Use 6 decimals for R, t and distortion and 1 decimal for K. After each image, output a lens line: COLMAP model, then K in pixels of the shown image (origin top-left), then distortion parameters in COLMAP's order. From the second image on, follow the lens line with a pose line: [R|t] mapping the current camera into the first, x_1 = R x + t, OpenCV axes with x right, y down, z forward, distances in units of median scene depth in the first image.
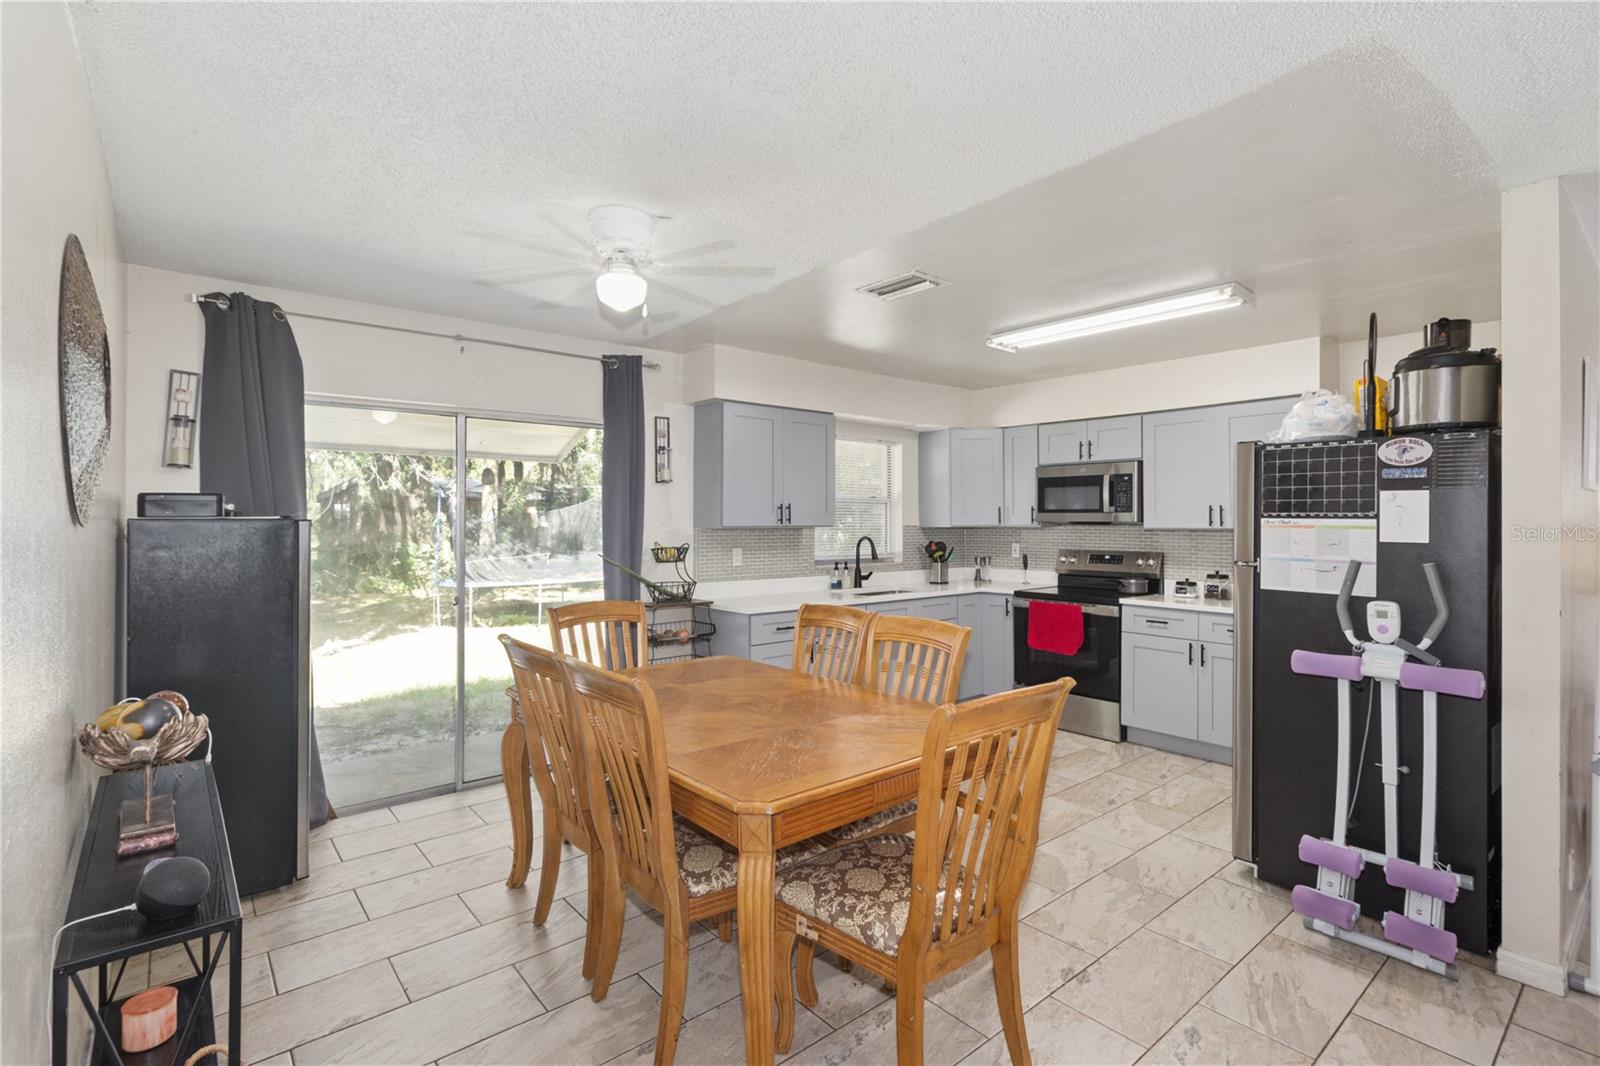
lens RADIAL K [[743.9, 0, 799.4], [0, 743.9, 513.9], [0, 0, 1]] dist [-0.000484, 0.000126]
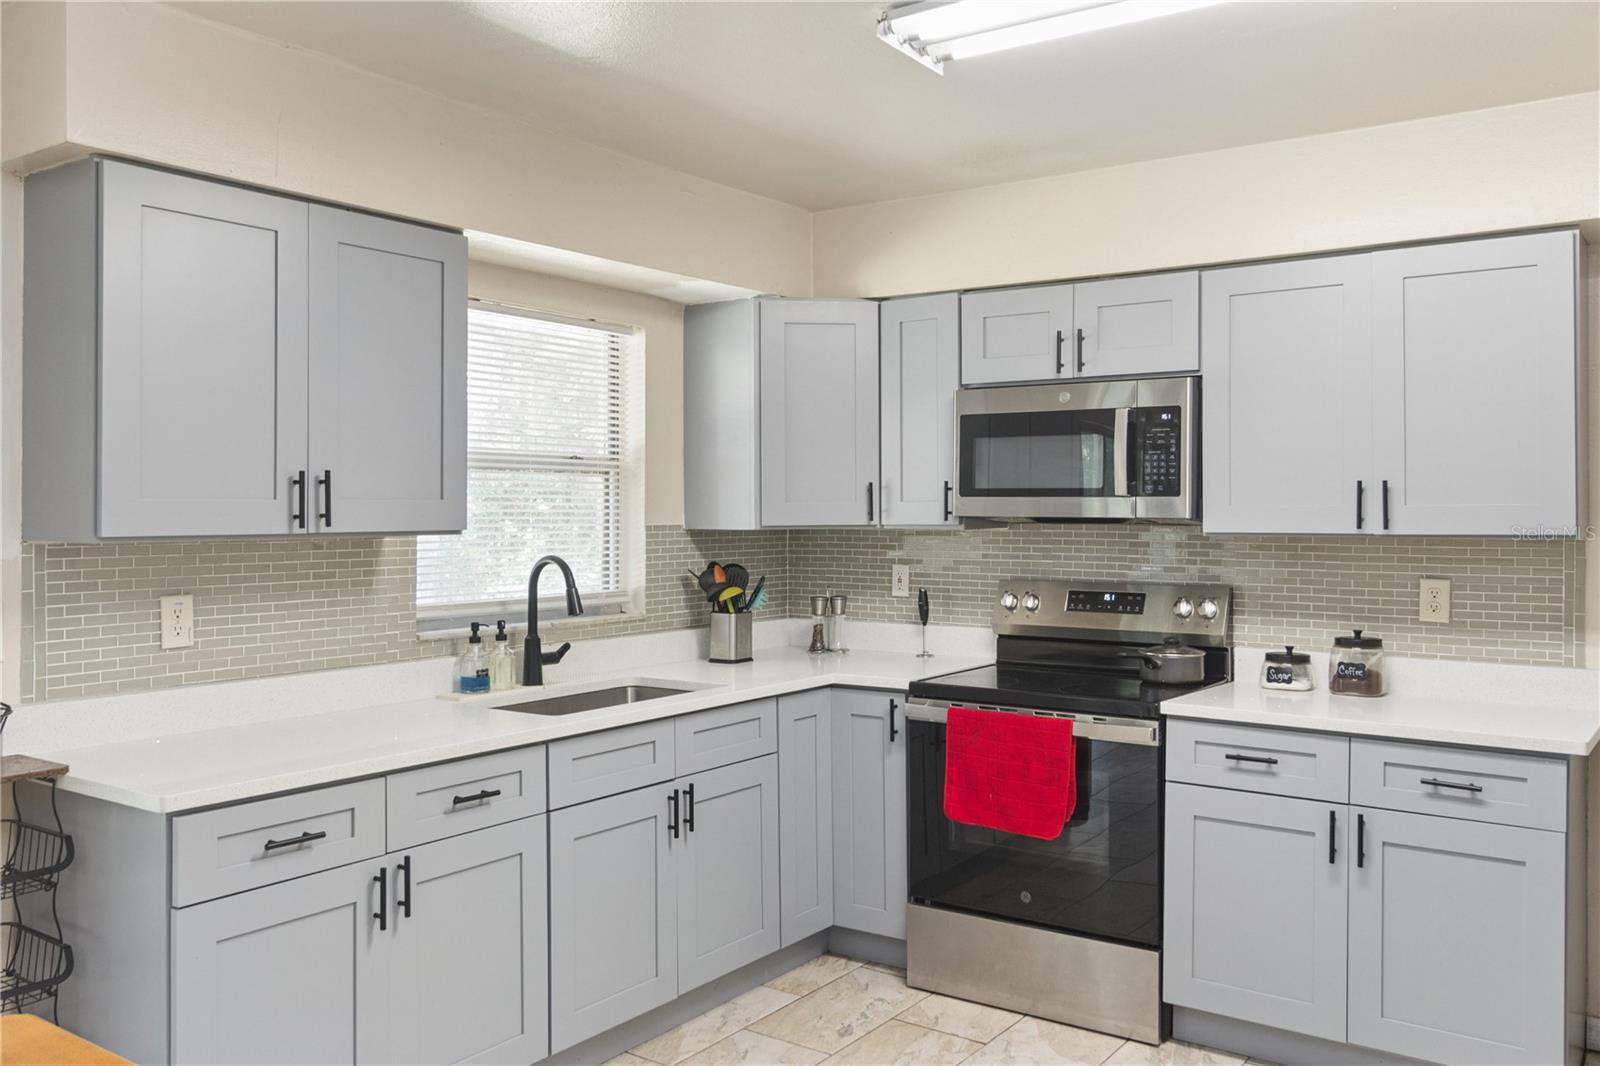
lens RADIAL K [[1318.5, 0, 802.9], [0, 1318.5, 494.5], [0, 0, 1]] dist [-0.007968, -0.004252]
pose [[0.967719, 0.001952, 0.252023, 0.042280], [-0.002544, 0.999995, 0.002024, -0.003758], [-0.252017, -0.002599, 0.967719, 0.293222]]
